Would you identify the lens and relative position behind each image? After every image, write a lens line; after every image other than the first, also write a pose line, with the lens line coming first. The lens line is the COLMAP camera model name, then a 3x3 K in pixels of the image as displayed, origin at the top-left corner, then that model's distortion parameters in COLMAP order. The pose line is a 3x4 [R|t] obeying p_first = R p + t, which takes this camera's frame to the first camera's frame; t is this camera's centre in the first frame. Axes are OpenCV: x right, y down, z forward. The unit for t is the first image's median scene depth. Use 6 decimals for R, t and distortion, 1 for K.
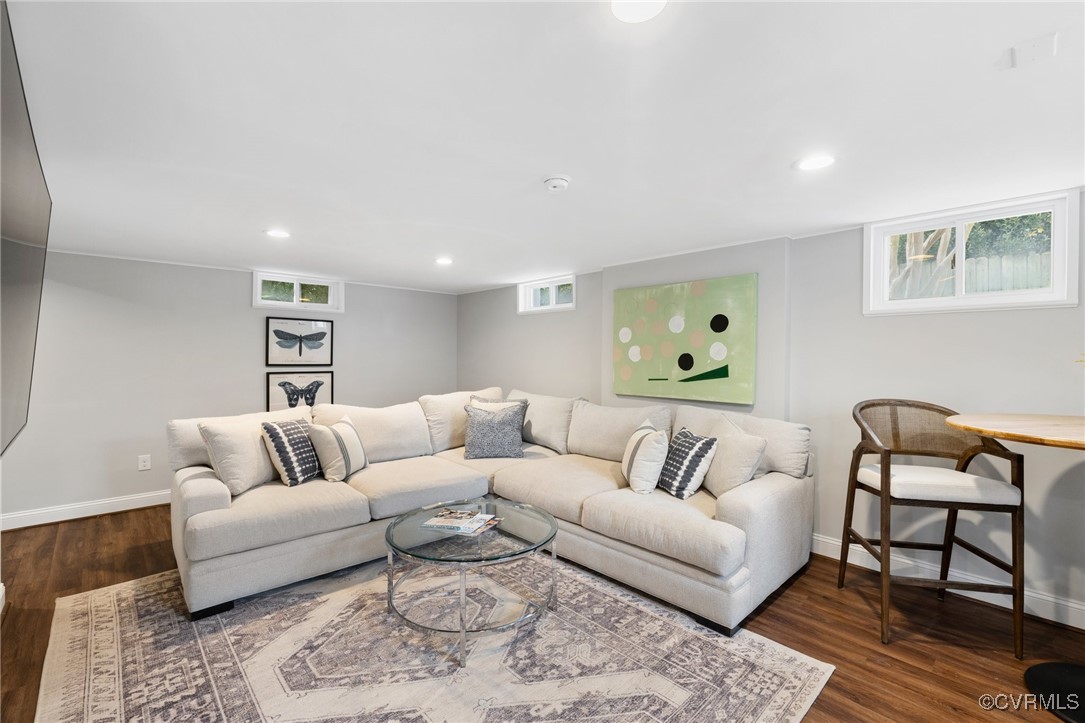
lens RADIAL K [[468.2, 0, 542.5], [0, 468.2, 361.5], [0, 0, 1]] dist [-0.000398, -0.000308]
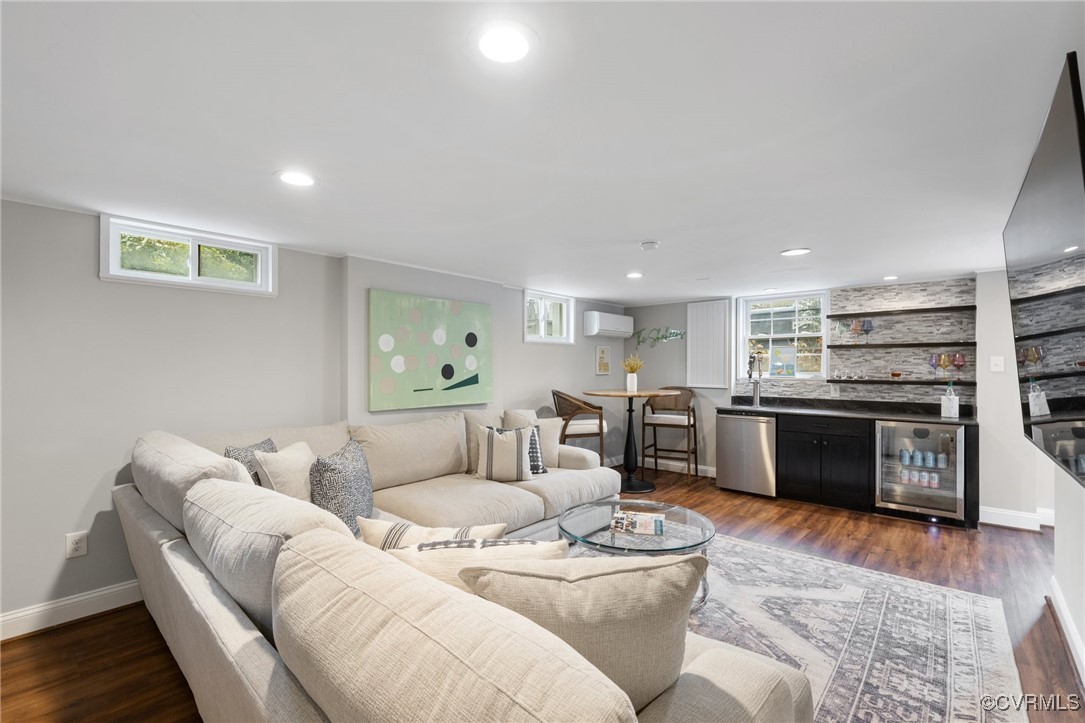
lens RADIAL K [[469.8, 0, 541.7], [0, 469.8, 367.3], [0, 0, 1]] dist [-0.000037, 0.000237]
pose [[-0.081621, -0.006509, 0.996642, -1.174513], [0.008589, 0.999937, 0.007234, -0.023019], [-0.996626, 0.009151, -0.081560, 1.246571]]
